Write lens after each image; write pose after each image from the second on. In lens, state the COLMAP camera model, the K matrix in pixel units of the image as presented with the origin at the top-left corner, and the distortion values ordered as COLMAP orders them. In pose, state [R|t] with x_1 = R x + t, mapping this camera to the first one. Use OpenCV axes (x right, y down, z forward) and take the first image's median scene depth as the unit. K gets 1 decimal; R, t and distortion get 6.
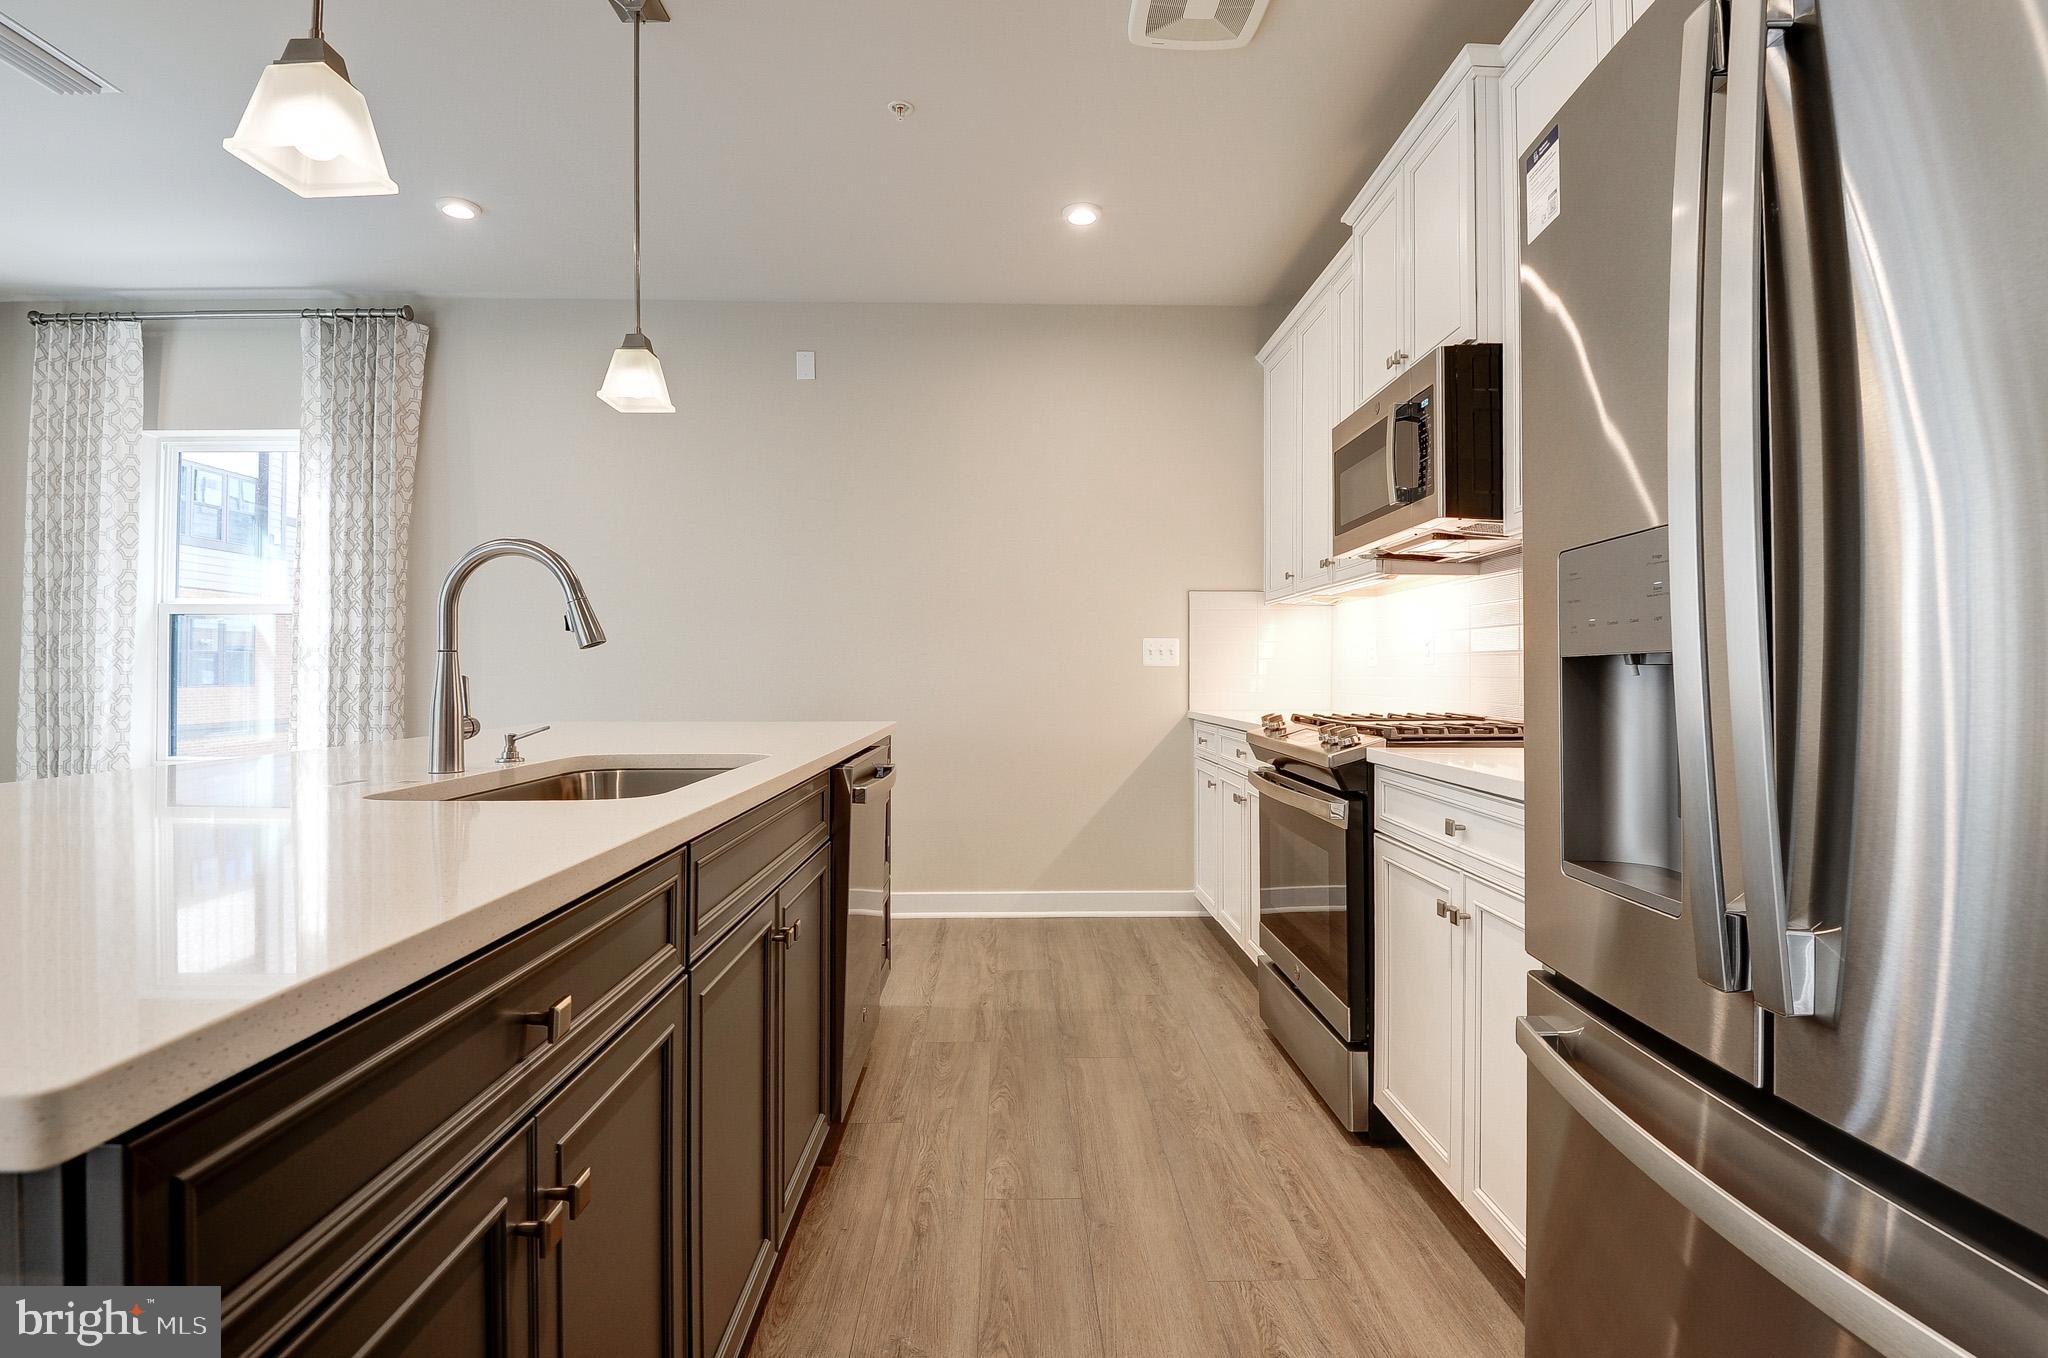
lens RADIAL K [[987.8, 0, 1016.1], [0, 987.8, 670.2], [0, 0, 1]] dist [-0.000704, -0.012553]
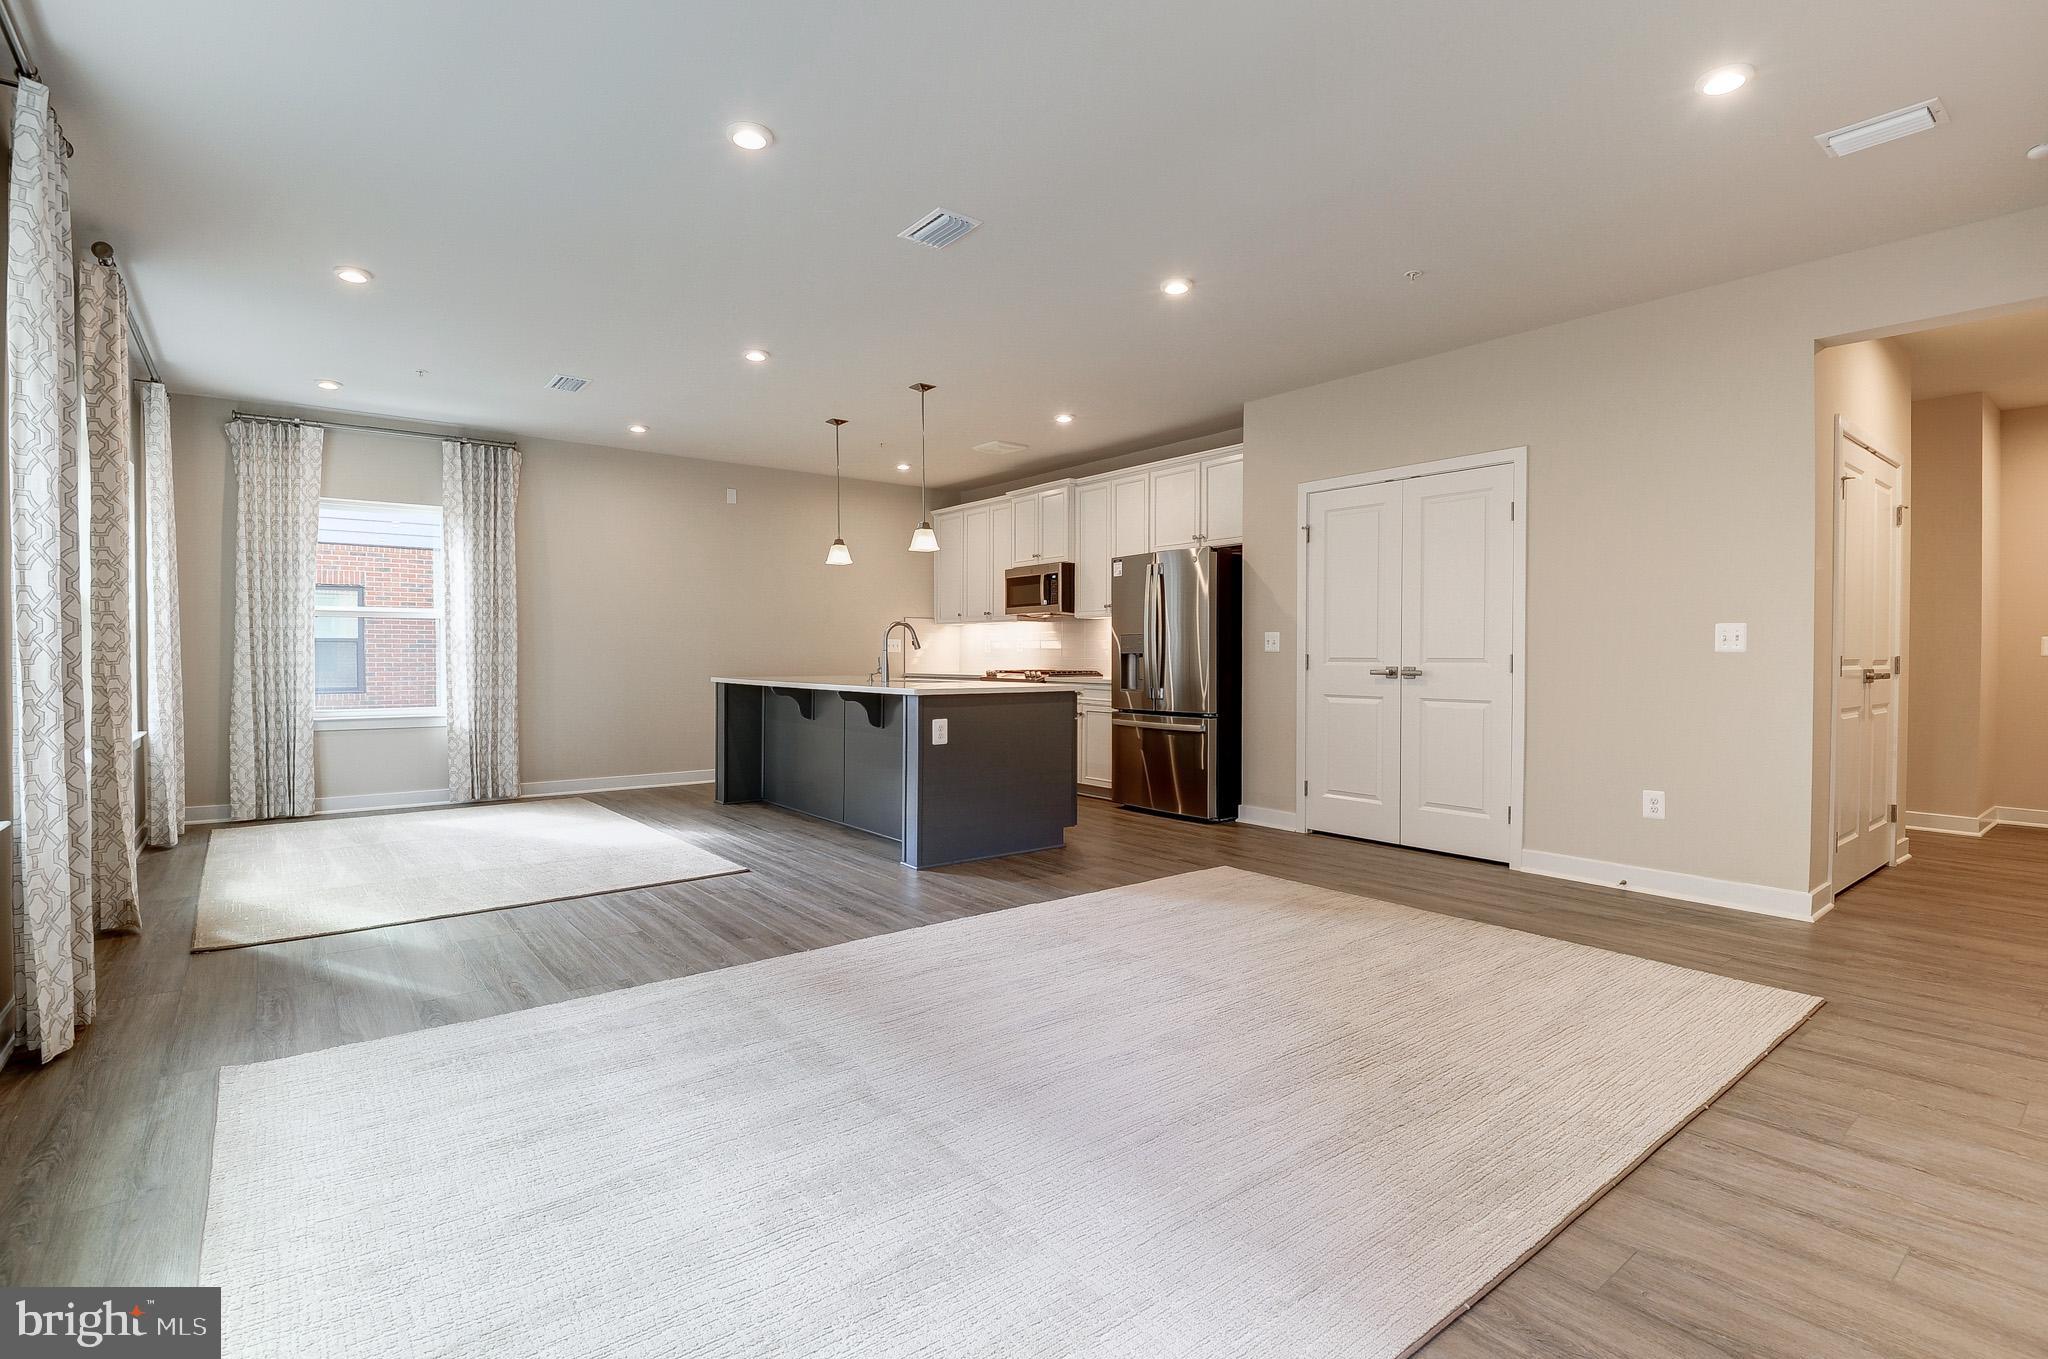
lens RADIAL K [[957.3, 0, 1036.4], [0, 957.3, 672.7], [0, 0, 1]] dist [-0.023816, -0.001072]
pose [[0.786549, -0.011247, 0.617426, -1.336374], [-0.003053, 0.999751, 0.022101, -0.008818], [-0.617521, -0.019268, 0.786319, -1.254174]]
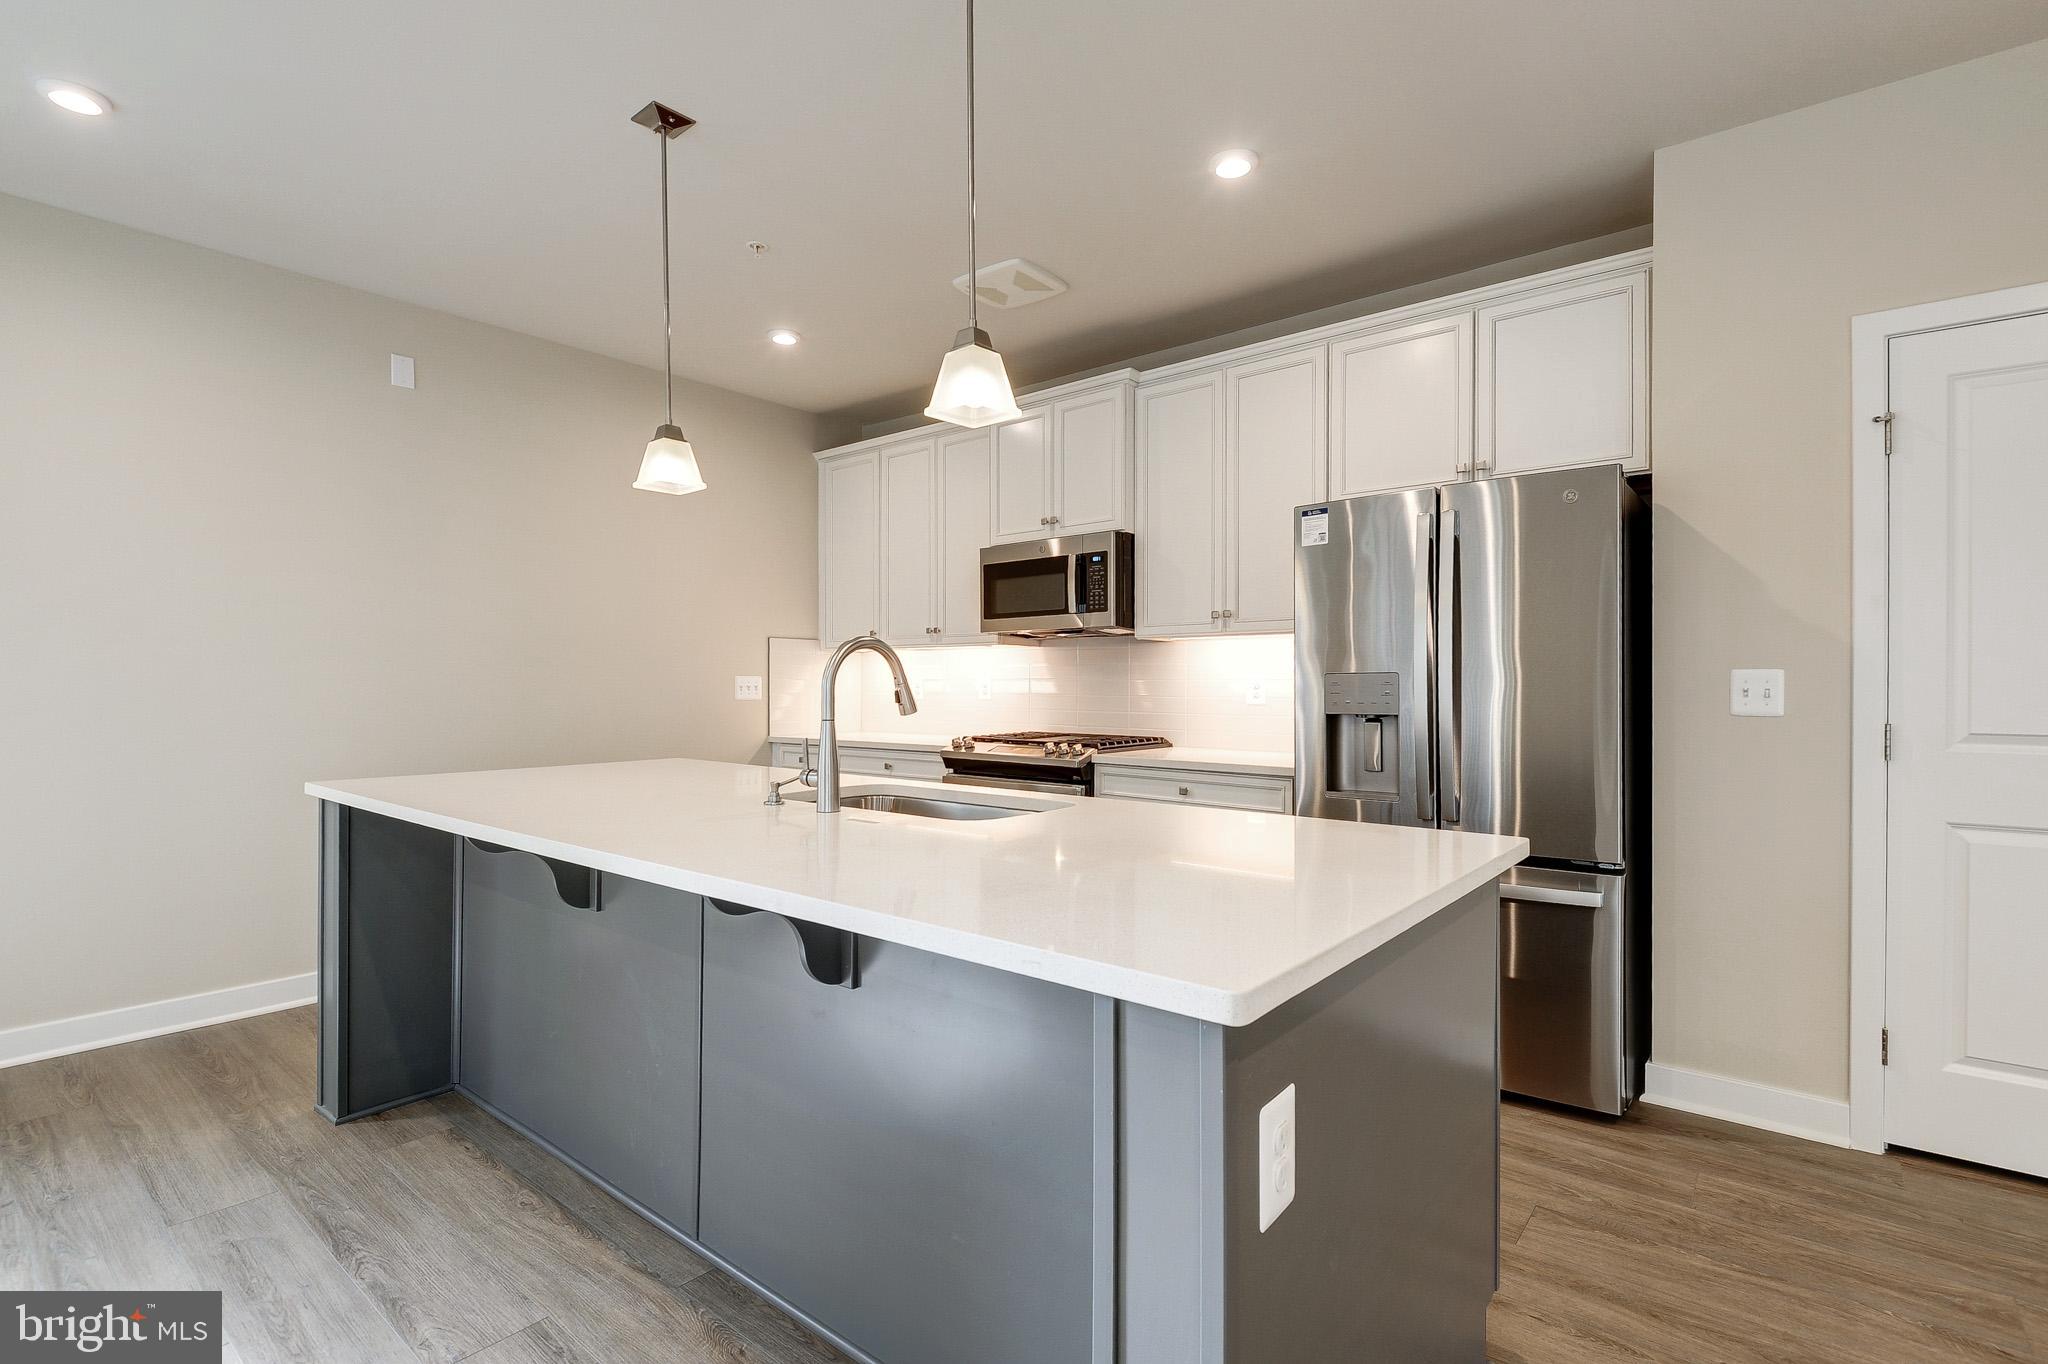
lens RADIAL K [[946.7, 0, 1035.5], [0, 946.7, 689.7], [0, 0, 1]] dist [0.033148, -0.024613]
pose [[0.635840, -0.006281, 0.771796, -0.770914], [-0.002036, 0.999950, 0.009815, -0.041212], [-0.771819, -0.007812, 0.635795, -0.001305]]
